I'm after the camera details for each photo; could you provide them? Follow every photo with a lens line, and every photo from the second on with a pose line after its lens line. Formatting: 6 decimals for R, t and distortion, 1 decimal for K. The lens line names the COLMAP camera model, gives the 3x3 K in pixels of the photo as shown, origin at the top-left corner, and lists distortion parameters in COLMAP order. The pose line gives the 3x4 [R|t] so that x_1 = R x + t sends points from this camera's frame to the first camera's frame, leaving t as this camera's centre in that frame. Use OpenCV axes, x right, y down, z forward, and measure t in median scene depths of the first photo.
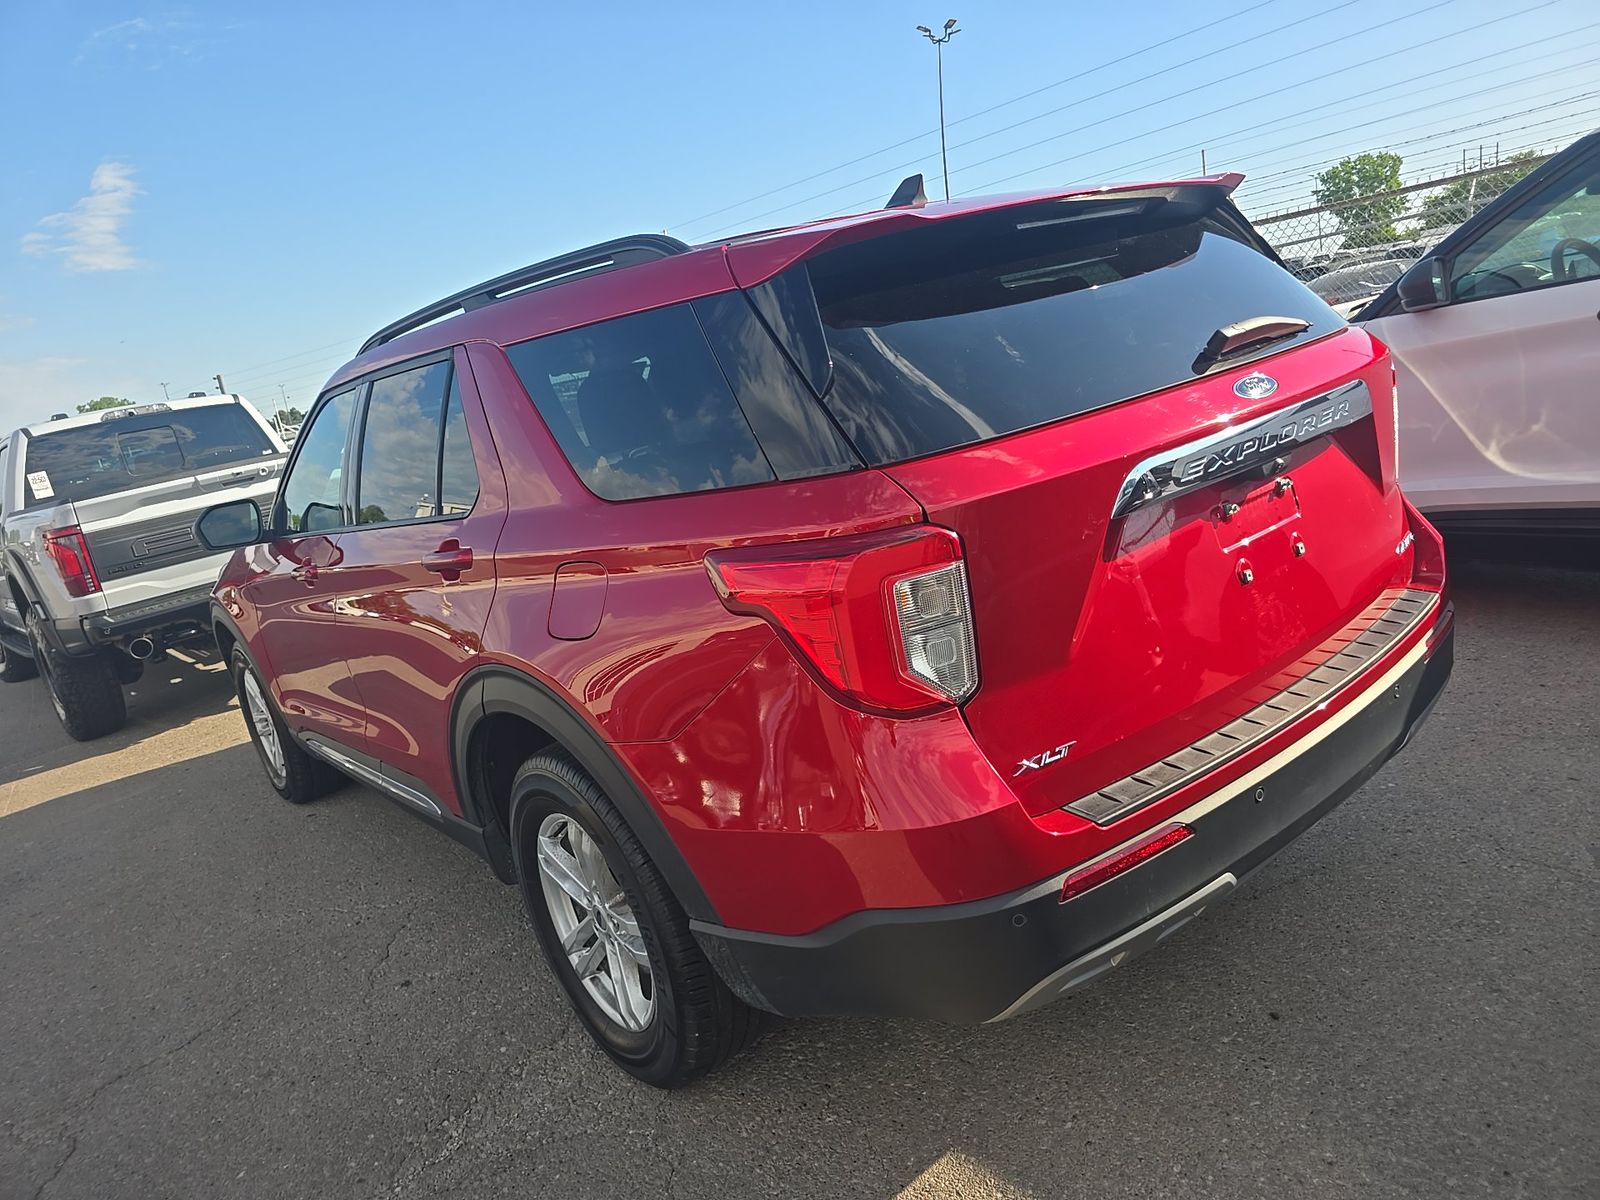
lens RADIAL K [[1095.3, 0, 800.0], [0, 1095.3, 600.0], [0, 0, 1]] dist [0.067274, -0.068113]
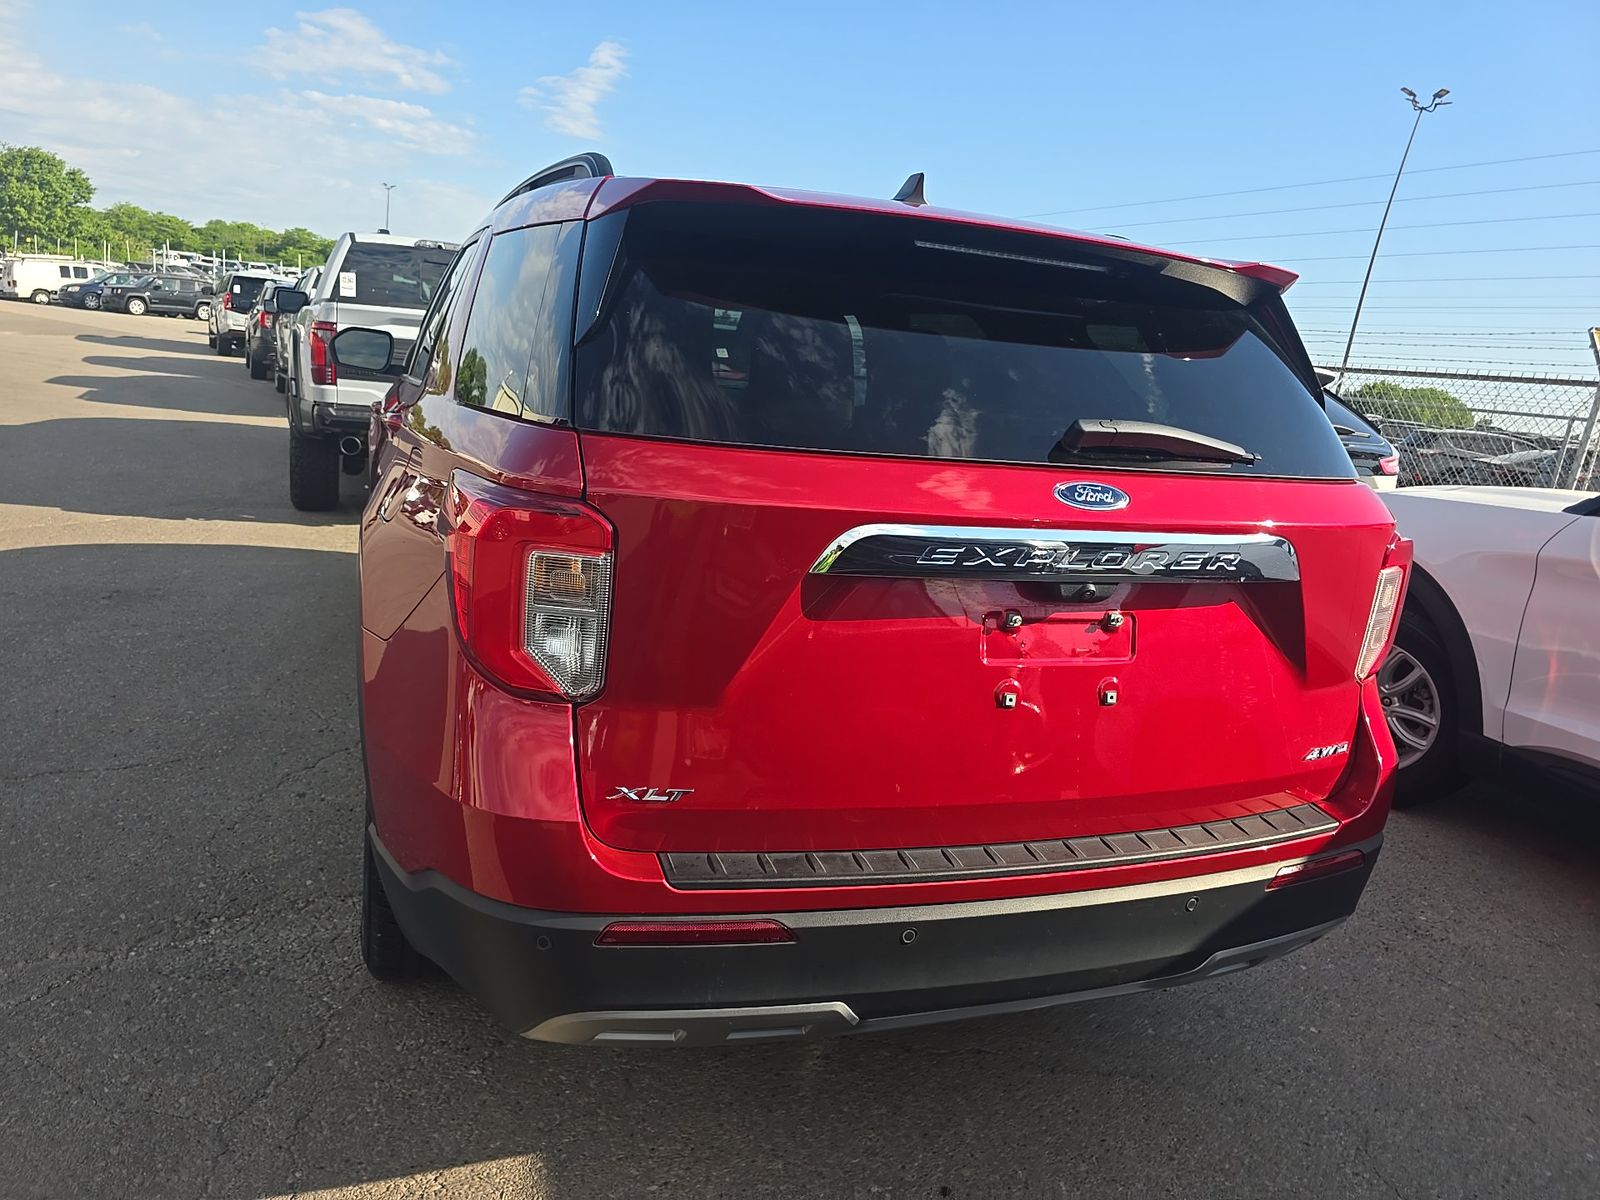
lens RADIAL K [[1095.9, 0, 800.0], [0, 1095.9, 600.0], [0, 0, 1]] dist [0.053120, -0.054605]
pose [[0.906980, 0.344579, -0.242183, 0.365610], [-0.341186, 0.938254, 0.057204, -0.073938], [0.246941, 0.030746, 0.968543, 0.106382]]
